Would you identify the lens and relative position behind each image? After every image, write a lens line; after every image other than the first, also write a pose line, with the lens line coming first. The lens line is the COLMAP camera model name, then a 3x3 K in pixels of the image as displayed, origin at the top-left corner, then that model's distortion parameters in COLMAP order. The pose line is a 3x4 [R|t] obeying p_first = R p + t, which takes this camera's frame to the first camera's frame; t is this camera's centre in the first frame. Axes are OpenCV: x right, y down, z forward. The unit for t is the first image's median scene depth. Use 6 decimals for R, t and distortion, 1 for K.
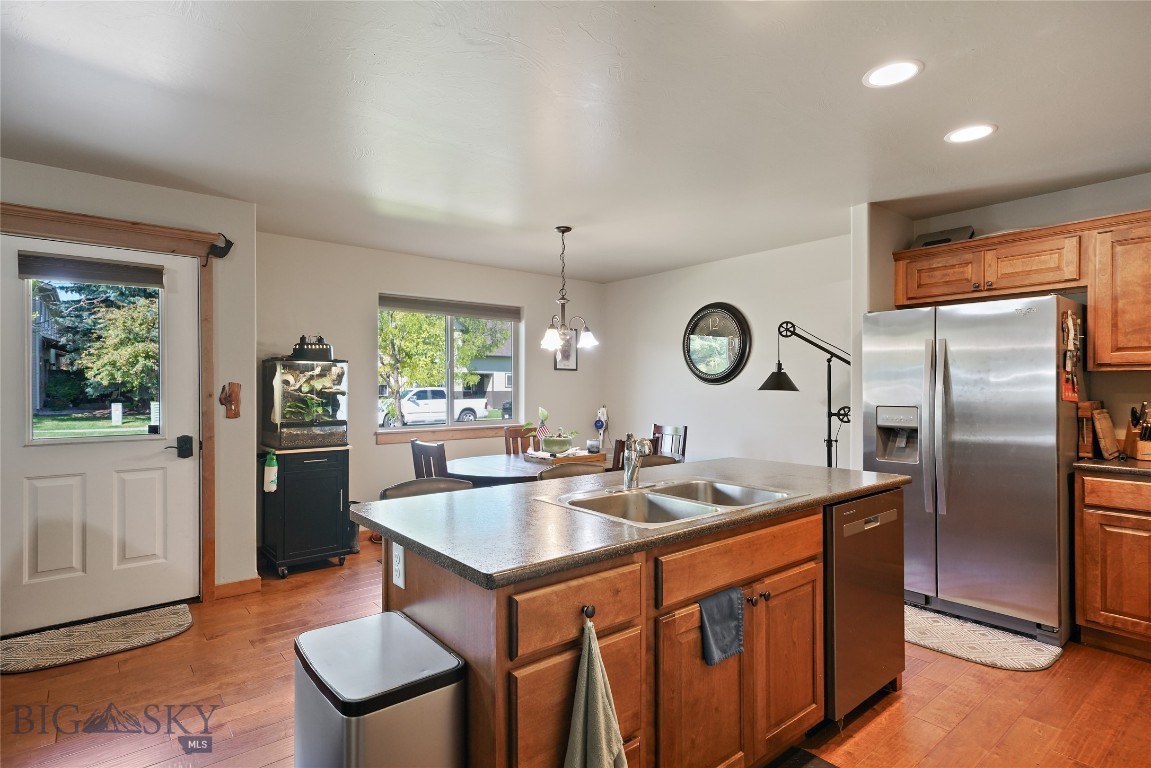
lens RADIAL K [[591.6, 0, 571.1], [0, 591.6, 387.8], [0, 0, 1]] dist [0.039724, -0.000835]
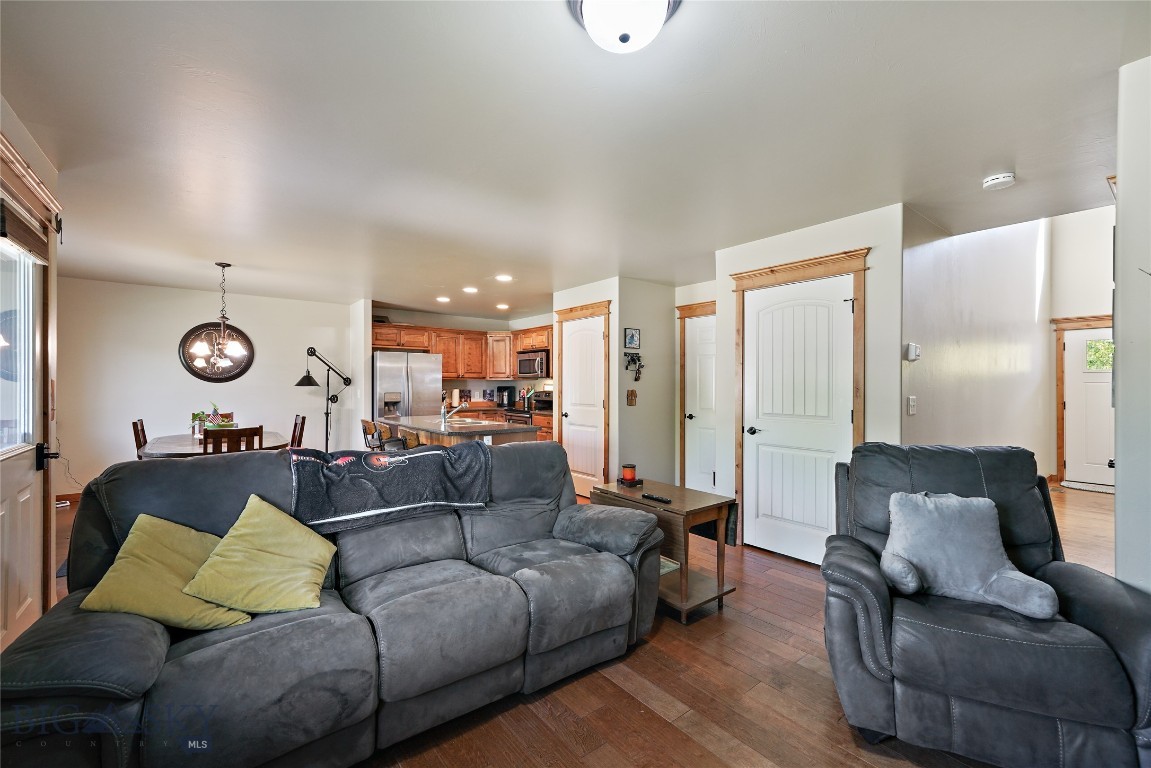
lens RADIAL K [[448.0, 0, 569.6], [0, 448.0, 383.7], [0, 0, 1]] dist [-0.012878, 0.001434]
pose [[0.017862, 0.002527, 0.999837, -0.957616], [-0.000892, 0.999996, -0.002511, -0.000314], [-0.999840, -0.000847, 0.017864, 0.216331]]
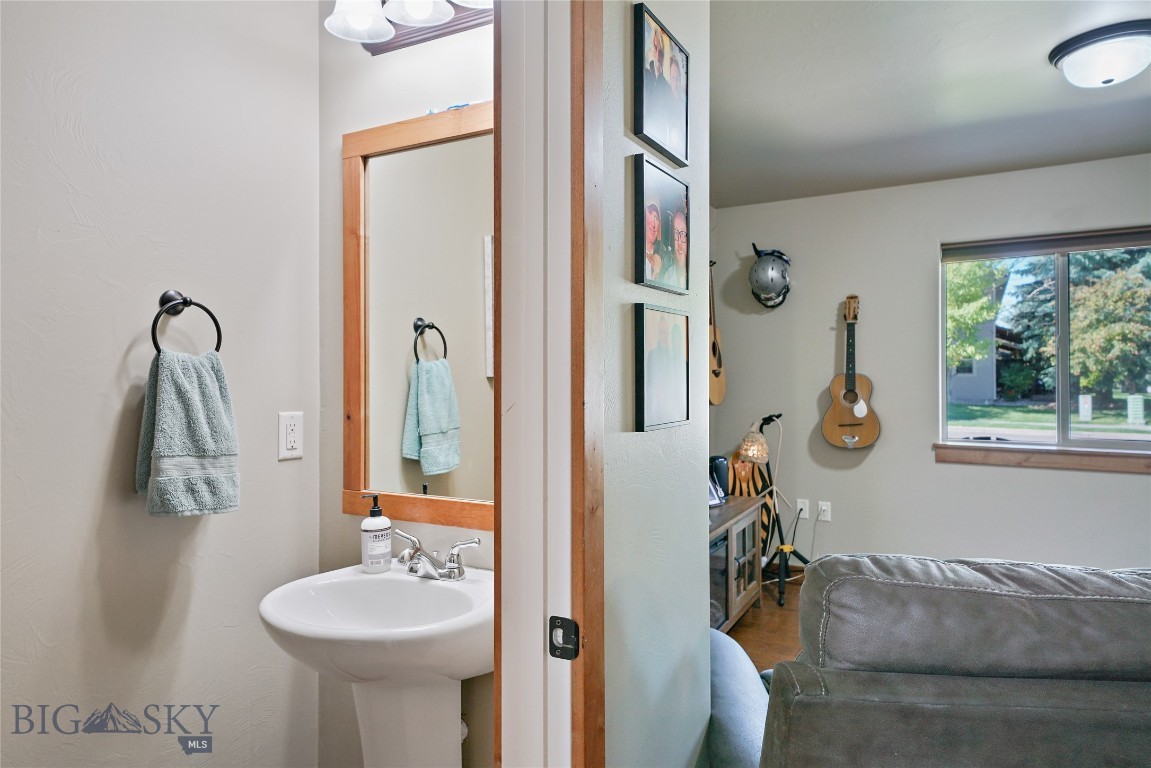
lens RADIAL K [[722.5, 0, 564.7], [0, 722.5, 372.4], [0, 0, 1]] dist [0.008452, -0.002695]
pose [[0.363243, -0.006930, -0.931669, -0.317687], [0.000841, 0.999974, -0.007110, -0.002704], [0.931694, 0.001799, 0.363239, -0.430926]]
